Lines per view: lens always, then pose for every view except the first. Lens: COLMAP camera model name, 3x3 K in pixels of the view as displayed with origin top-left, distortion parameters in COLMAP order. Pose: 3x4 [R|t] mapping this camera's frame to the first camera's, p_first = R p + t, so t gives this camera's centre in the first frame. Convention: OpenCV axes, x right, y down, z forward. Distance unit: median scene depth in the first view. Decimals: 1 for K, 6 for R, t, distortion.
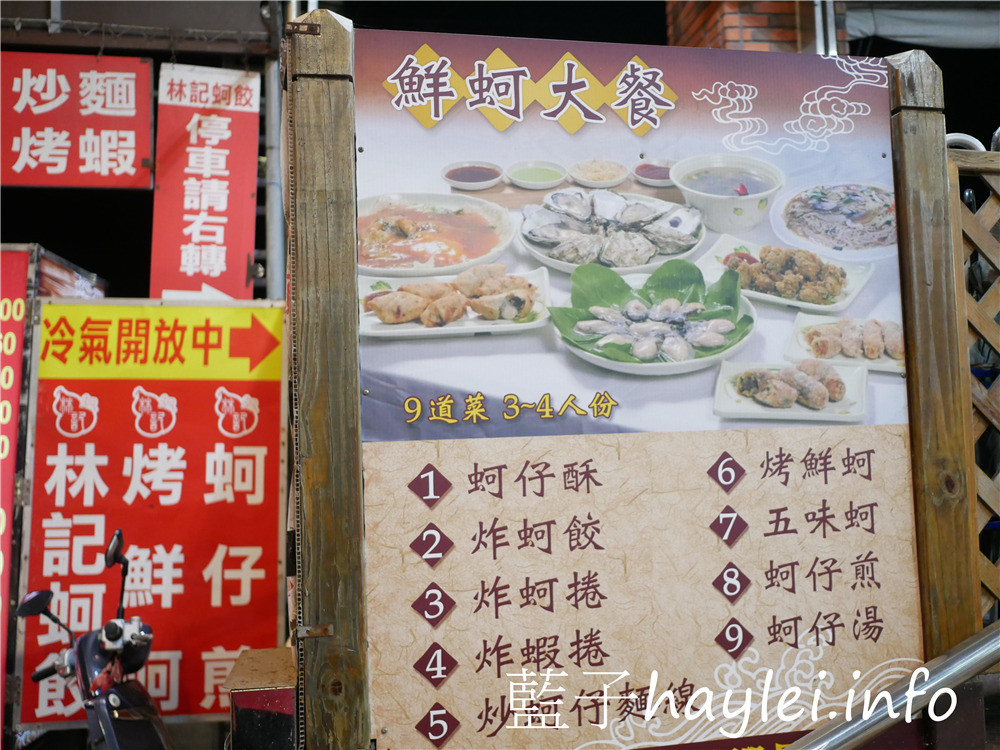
lens RADIAL K [[868.6, 0, 497.7], [0, 868.6, 375.6], [0, 0, 1]] dist [-0.033935, 0.002709]
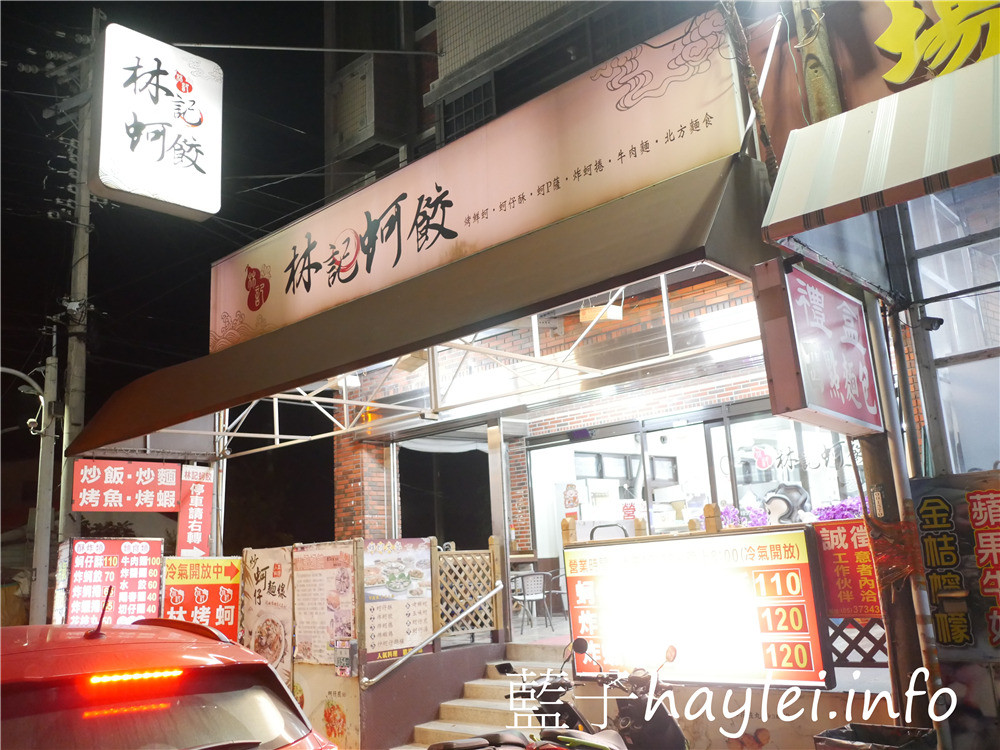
lens RADIAL K [[868.6, 0, 500.2], [0, 868.6, 373.3], [0, 0, 1]] dist [-0.033935, 0.002709]
pose [[0.810985, 0.113697, 0.573913, -1.380664], [-0.017119, 0.985127, -0.170972, -0.226493], [-0.584816, 0.128831, 0.800870, -2.153867]]
